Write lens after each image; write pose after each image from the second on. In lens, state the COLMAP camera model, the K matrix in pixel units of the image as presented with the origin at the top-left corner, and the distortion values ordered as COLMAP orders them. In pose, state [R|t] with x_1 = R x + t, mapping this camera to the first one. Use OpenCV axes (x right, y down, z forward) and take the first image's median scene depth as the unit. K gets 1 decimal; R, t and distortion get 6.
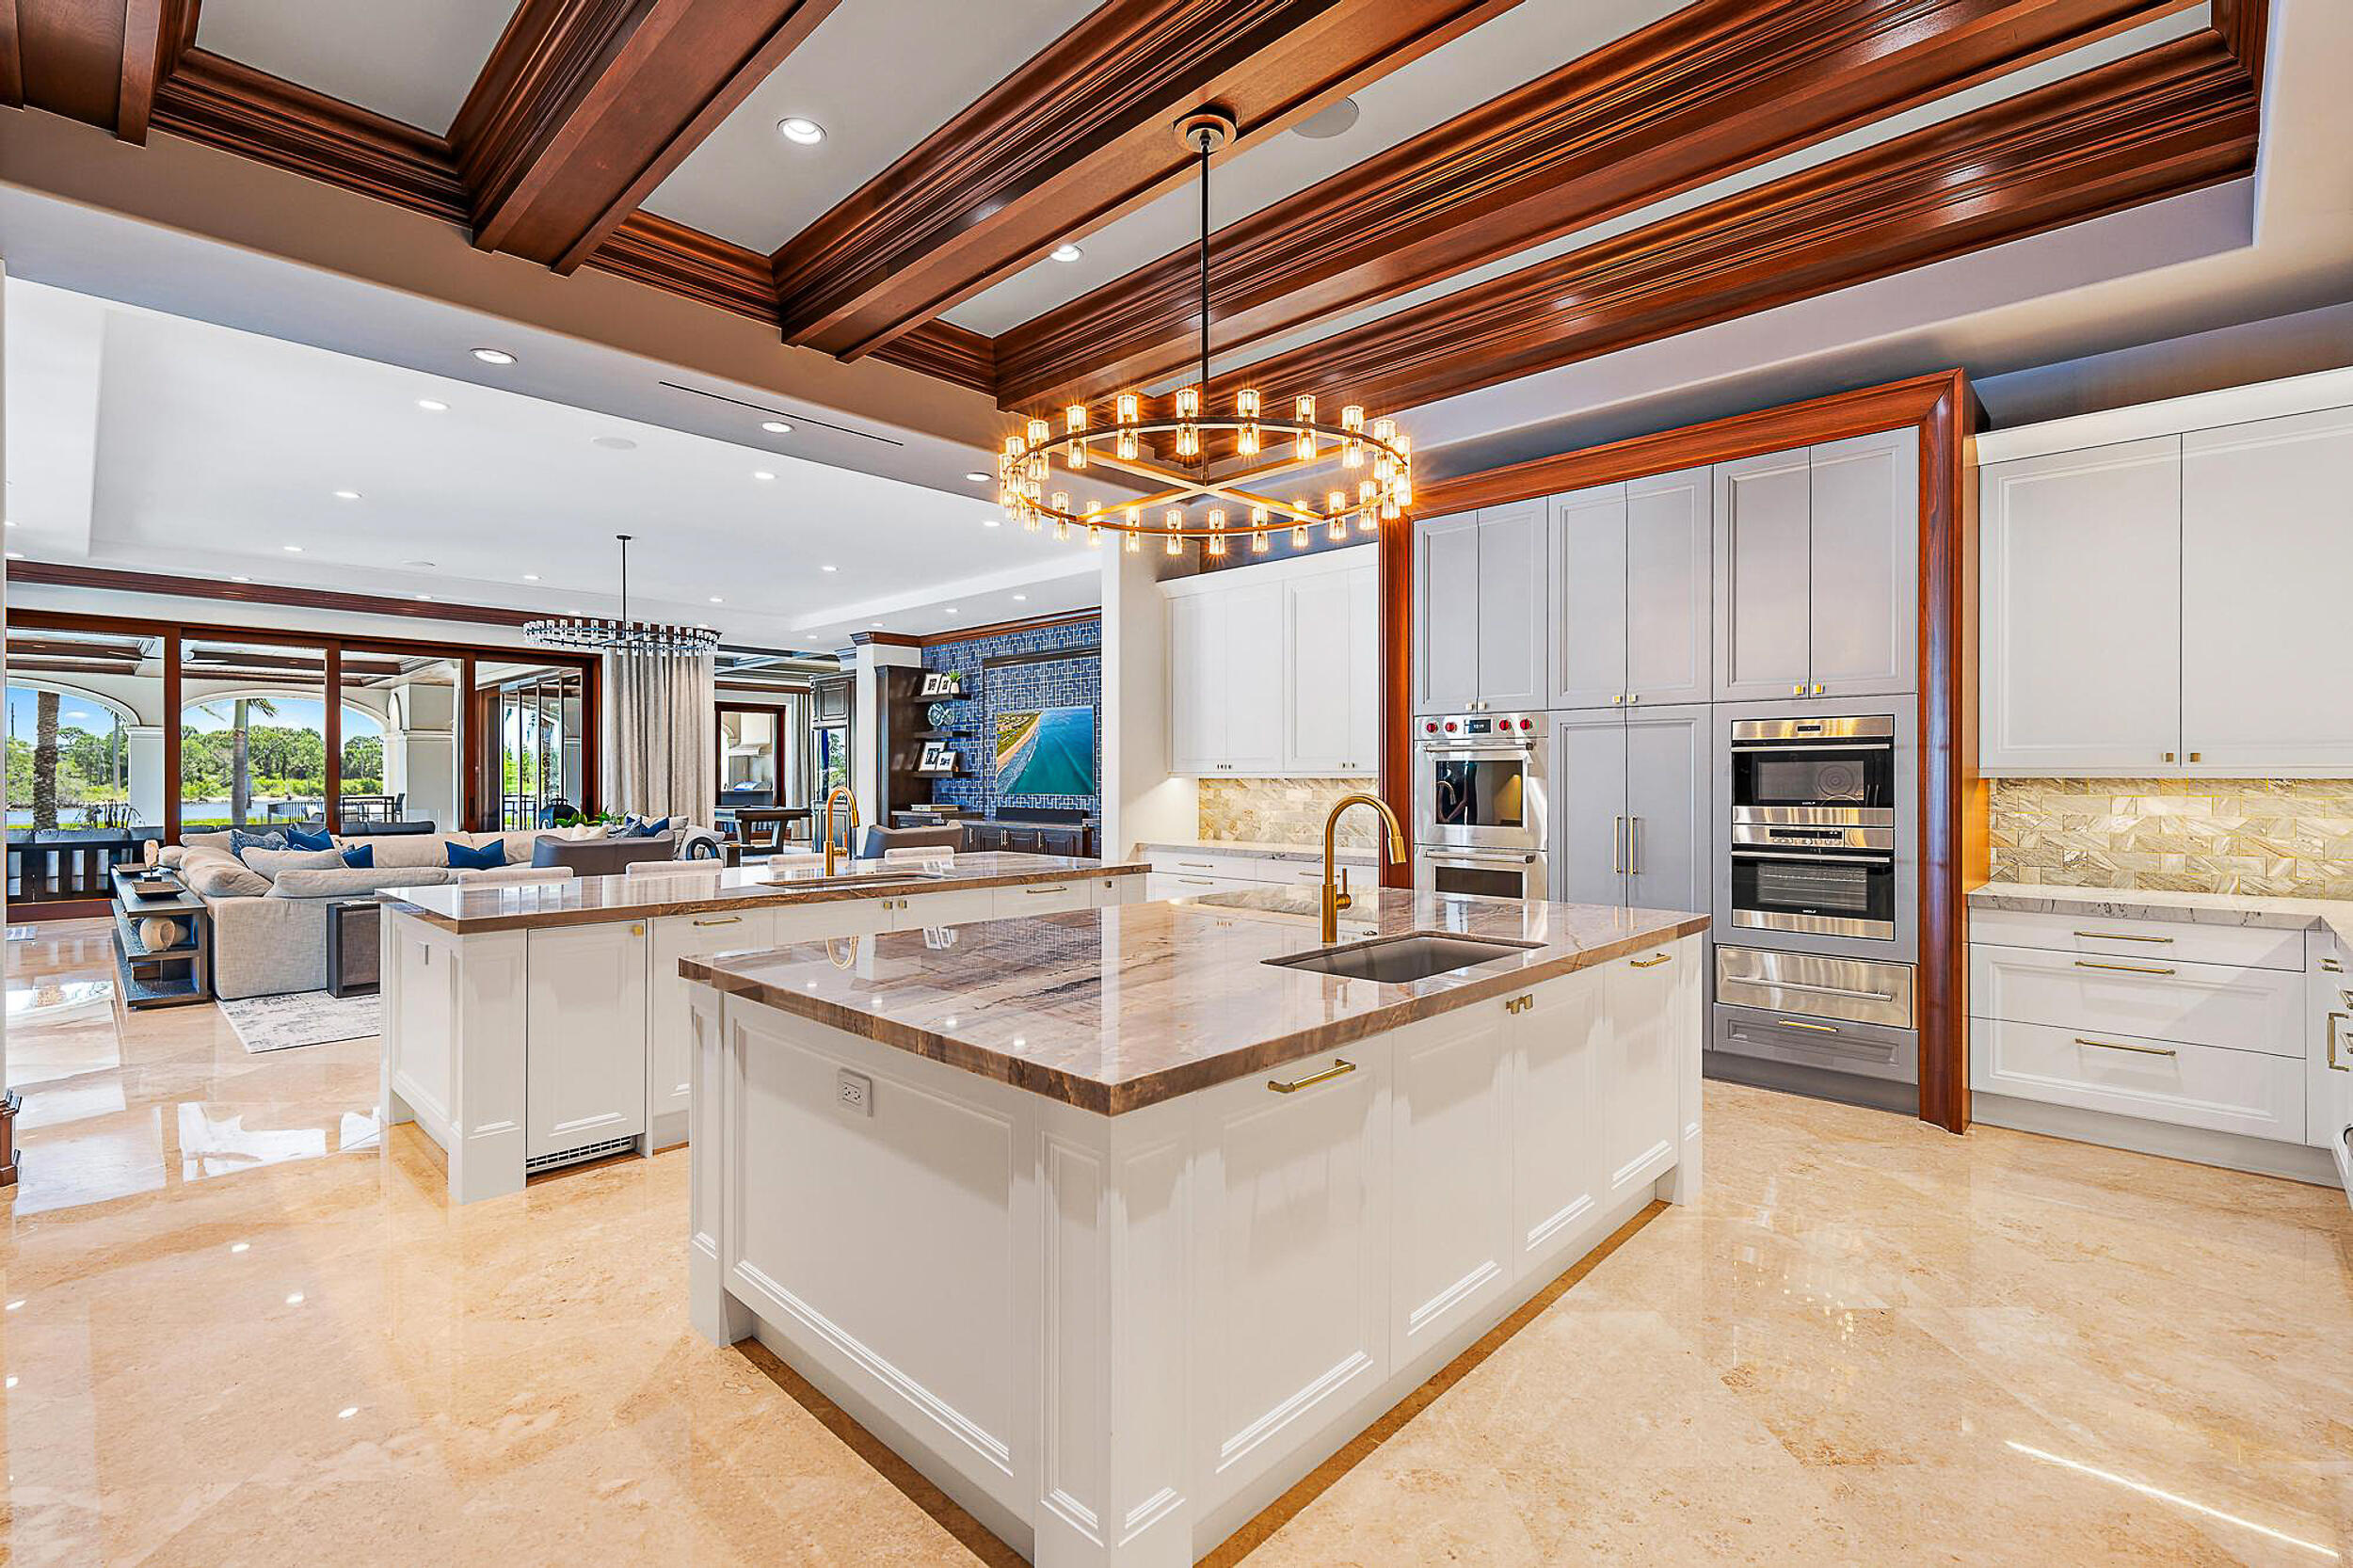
lens RADIAL K [[1060.8, 0, 1179.2], [0, 1060.8, 781.6], [0, 0, 1]] dist [0.001214, -0.000742]
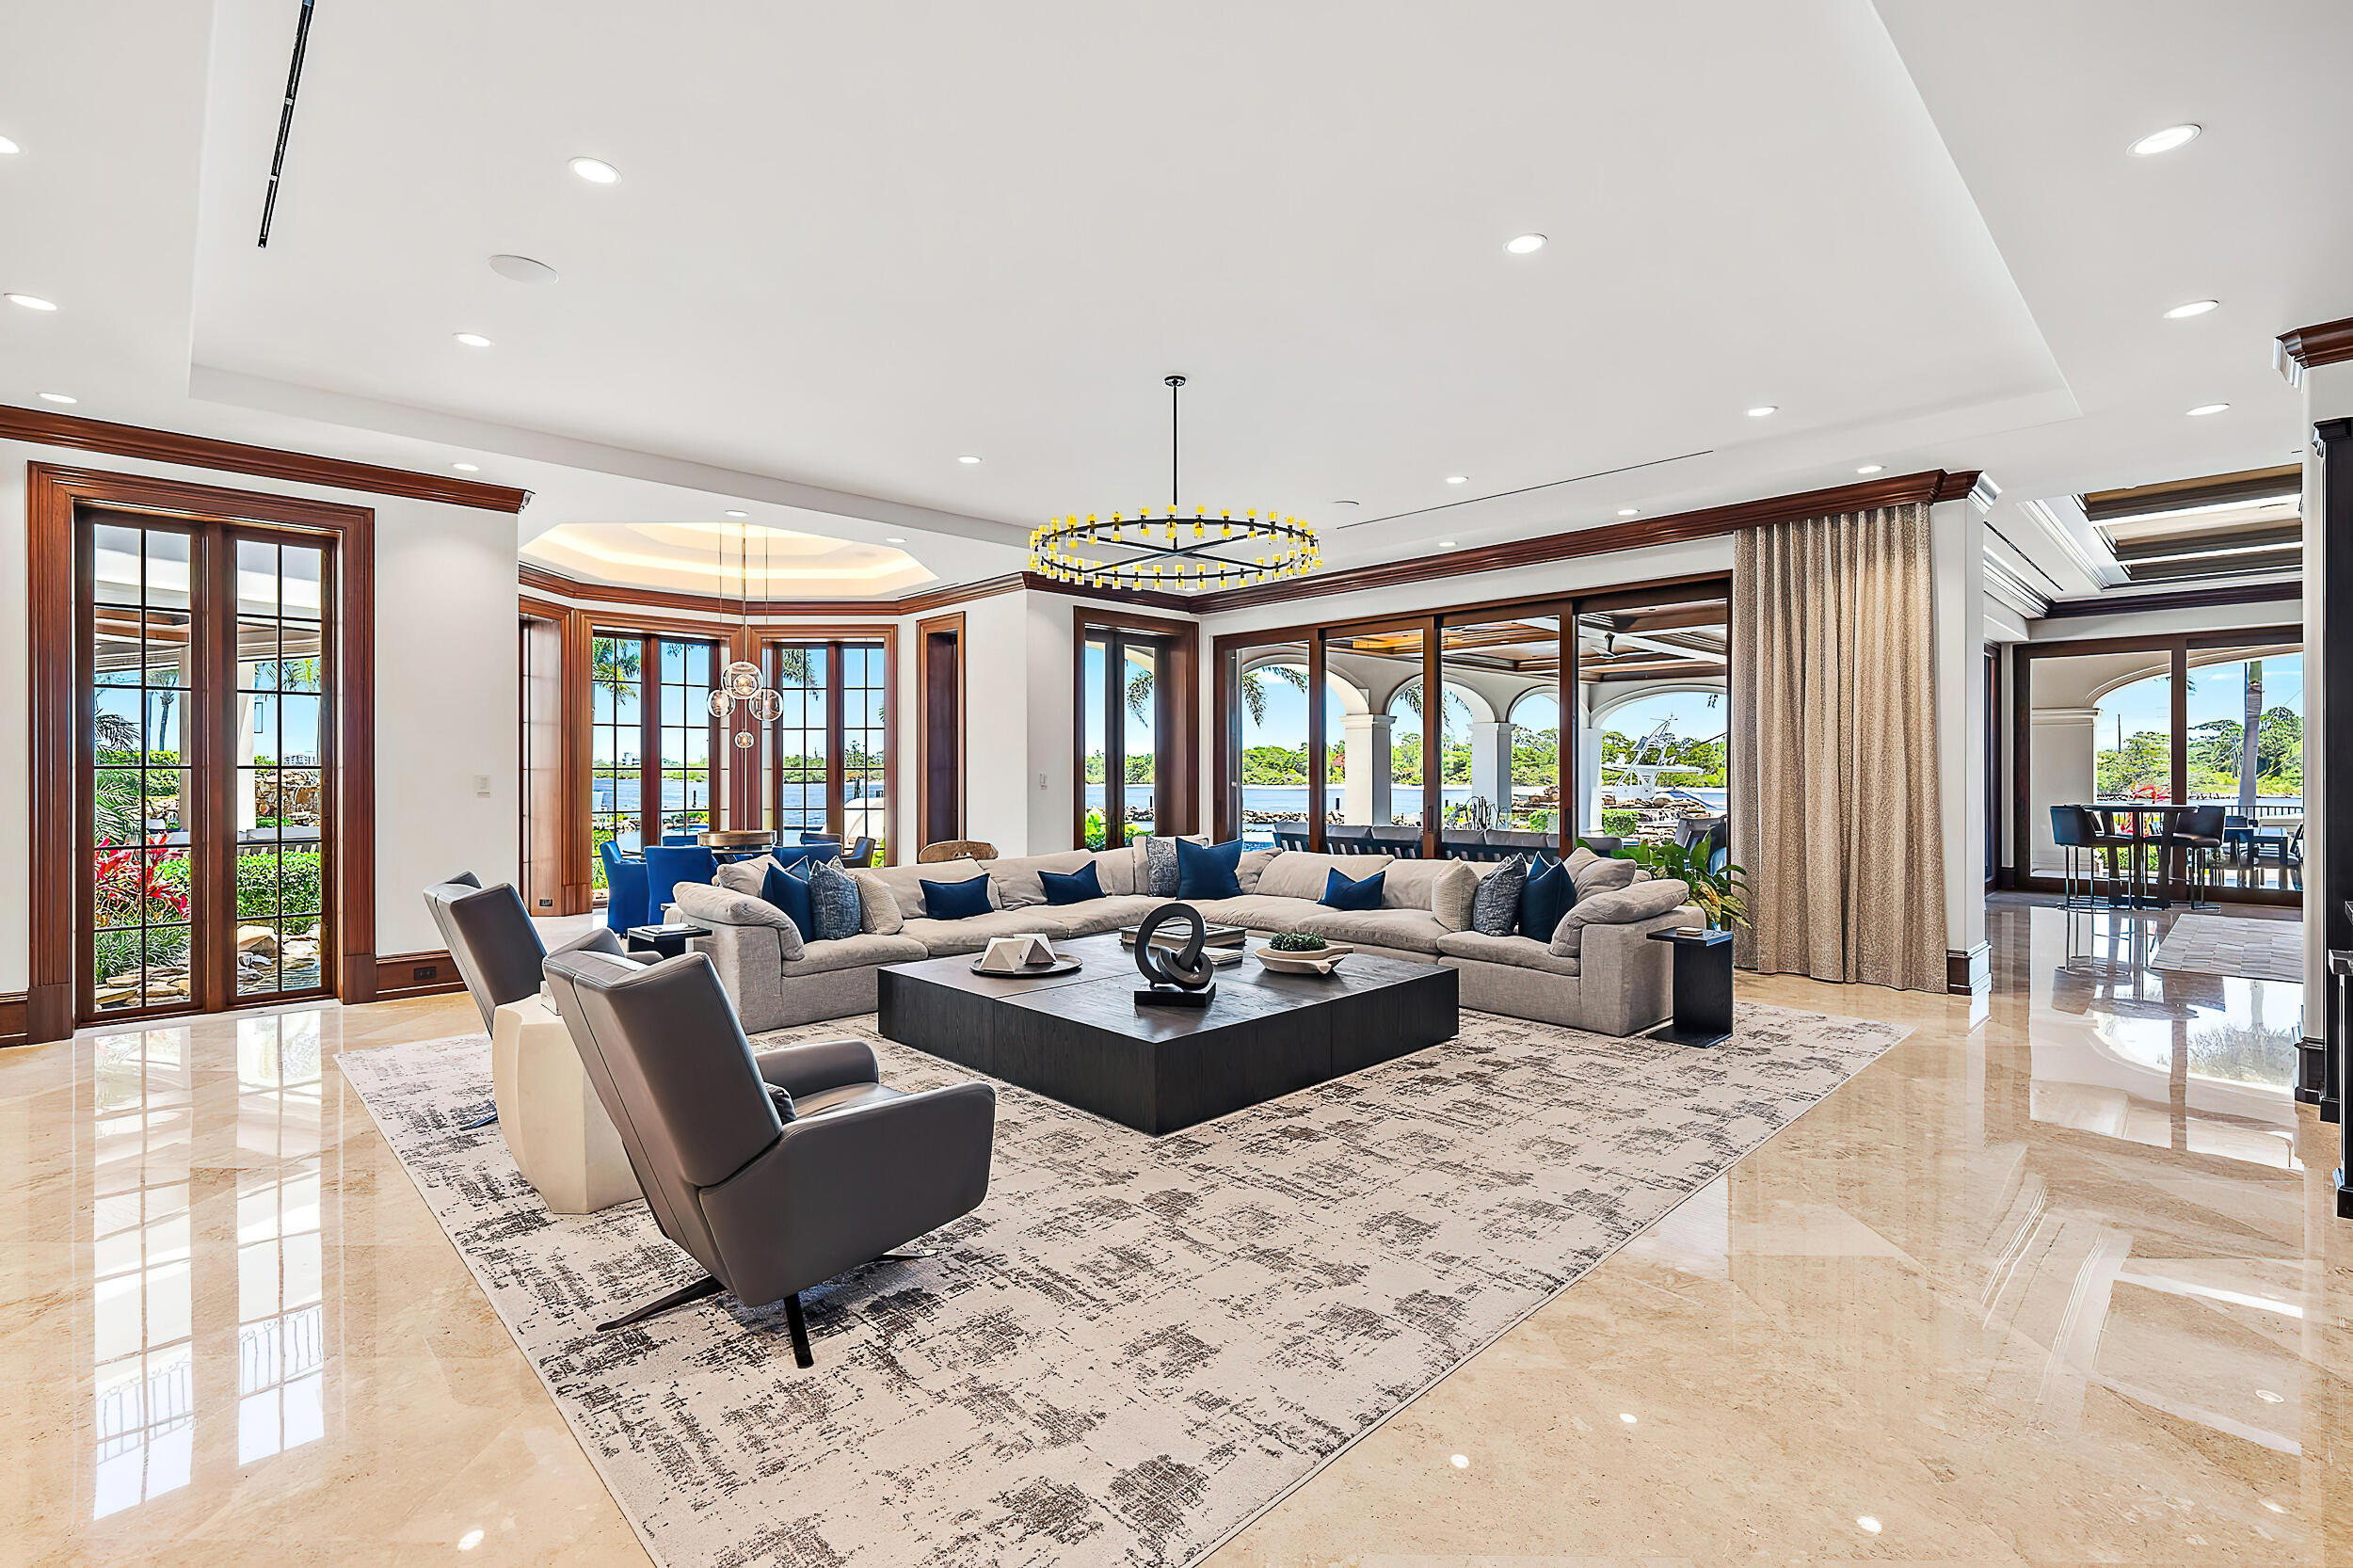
lens RADIAL K [[1053.1, 0, 1179.3], [0, 1053.1, 774.5], [0, 0, 1]] dist [0.002812, -0.000145]
pose [[-0.038199, 0.001565, -0.999269, 0.044406], [-0.001443, 0.999998, 0.001622, -0.008407], [0.999269, 0.001504, -0.038197, 0.736020]]
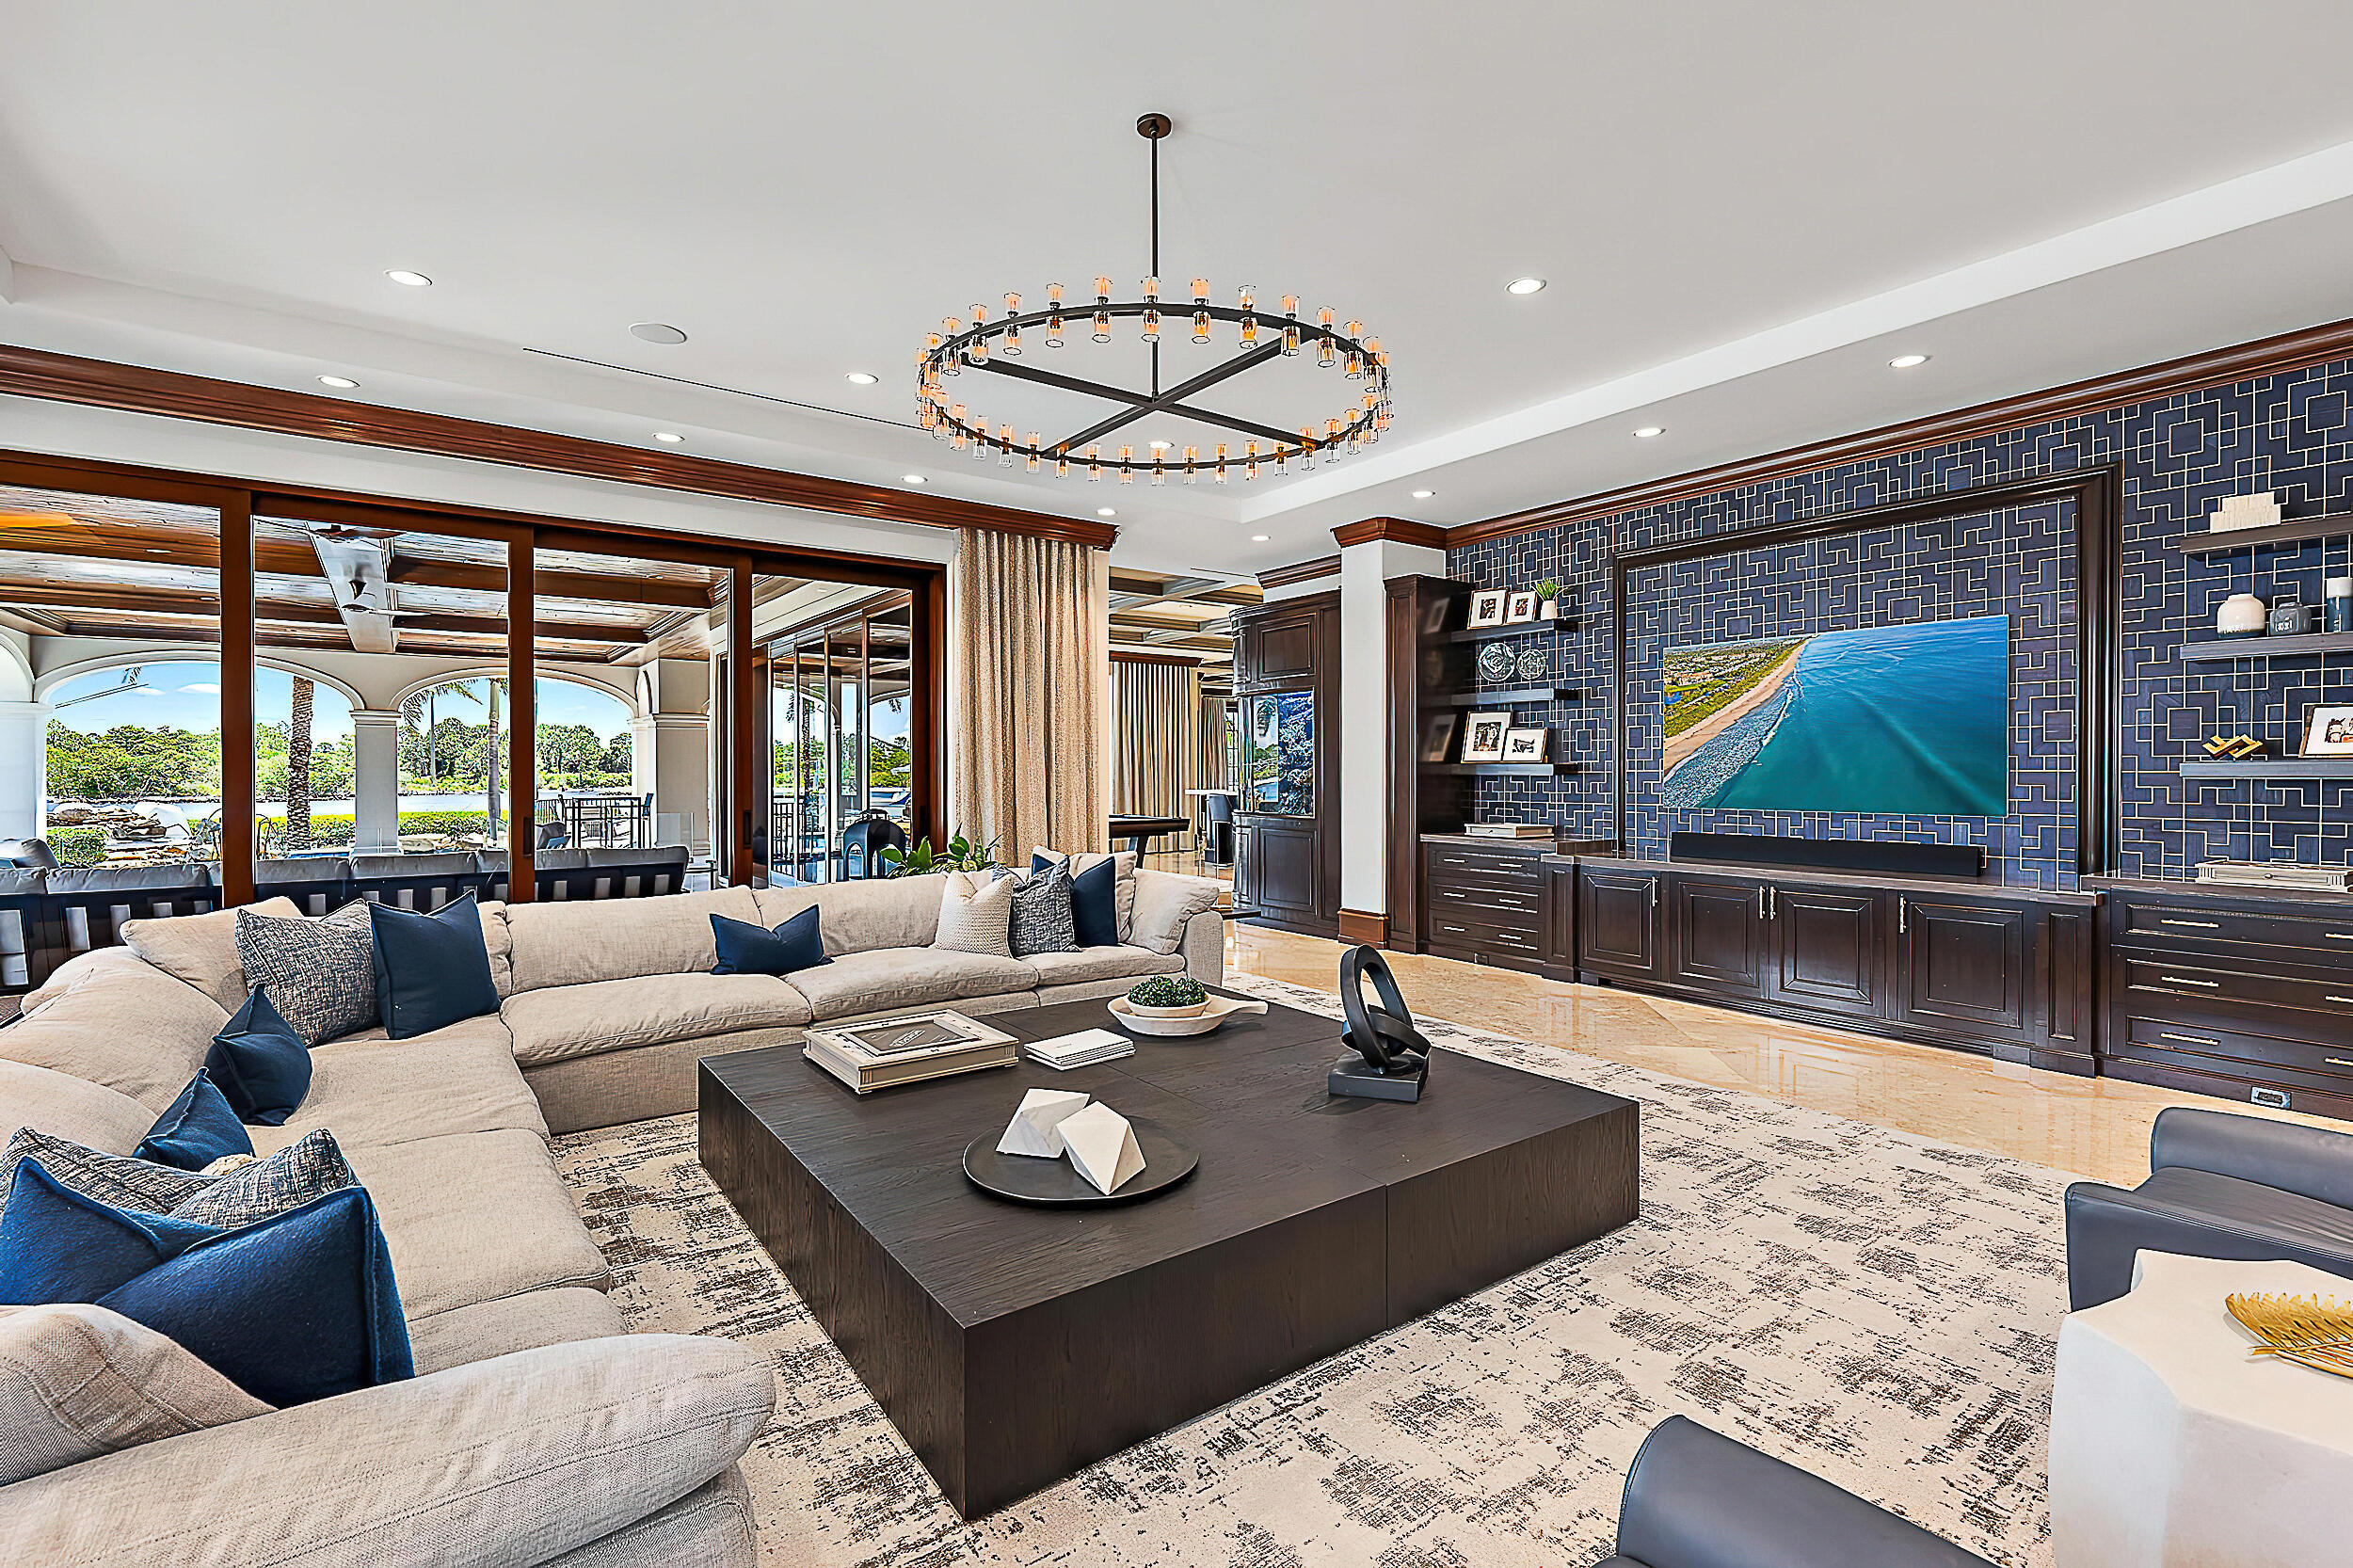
lens RADIAL K [[1053.1, 0, 1179.3], [0, 1053.1, 774.5], [0, 0, 1]] dist [0.002812, -0.000145]
pose [[0.984786, 0.000316, -0.173770, -0.324252], [-0.000319, 1.000000, 0.000009, -0.004315], [0.173770, 0.000046, 0.984786, 0.461741]]
